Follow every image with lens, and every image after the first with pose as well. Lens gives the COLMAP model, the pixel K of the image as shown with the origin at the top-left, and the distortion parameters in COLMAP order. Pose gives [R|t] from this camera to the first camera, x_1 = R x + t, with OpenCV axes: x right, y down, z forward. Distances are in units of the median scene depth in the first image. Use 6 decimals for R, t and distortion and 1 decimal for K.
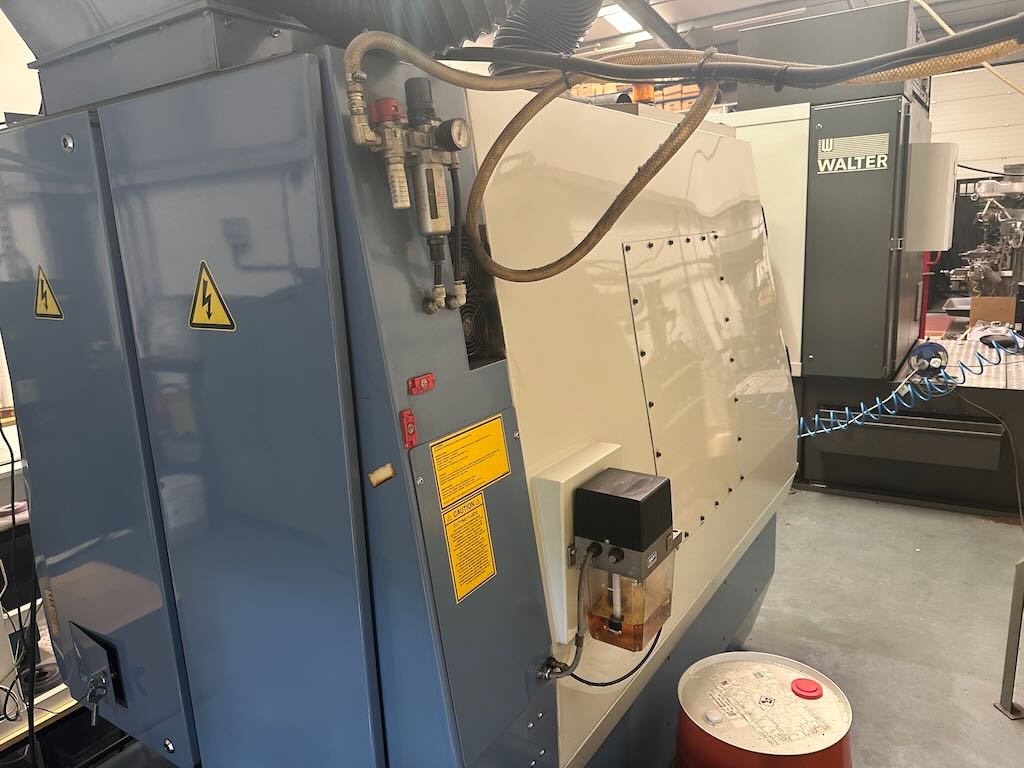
lens RADIAL K [[720.7, 0, 521.7], [0, 720.7, 380.5], [0, 0, 1]] dist [0.042372, -0.045490]
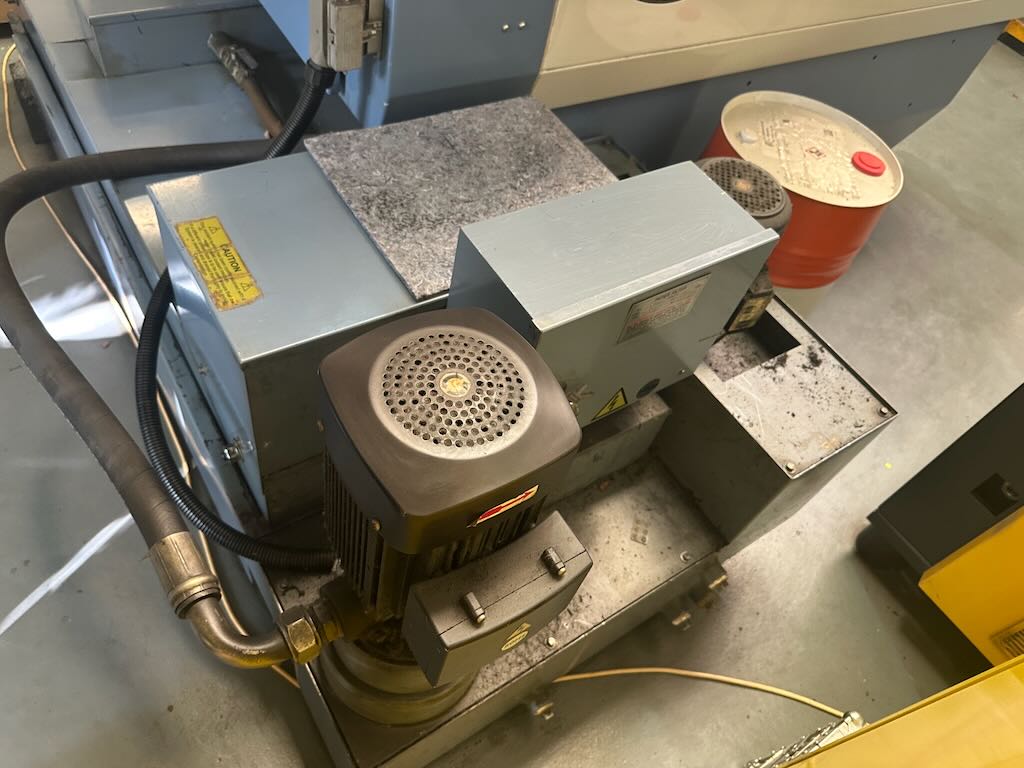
lens RADIAL K [[736.8, 0, 512.4], [0, 736.8, 389.8], [0, 0, 1]] dist [0.046840, -0.054584]
pose [[0.884996, 0.459524, -0.074968, 0.145095], [-0.312382, 0.705413, 0.636247, 0.129258], [0.345254, -0.539657, 0.767834, 0.029276]]
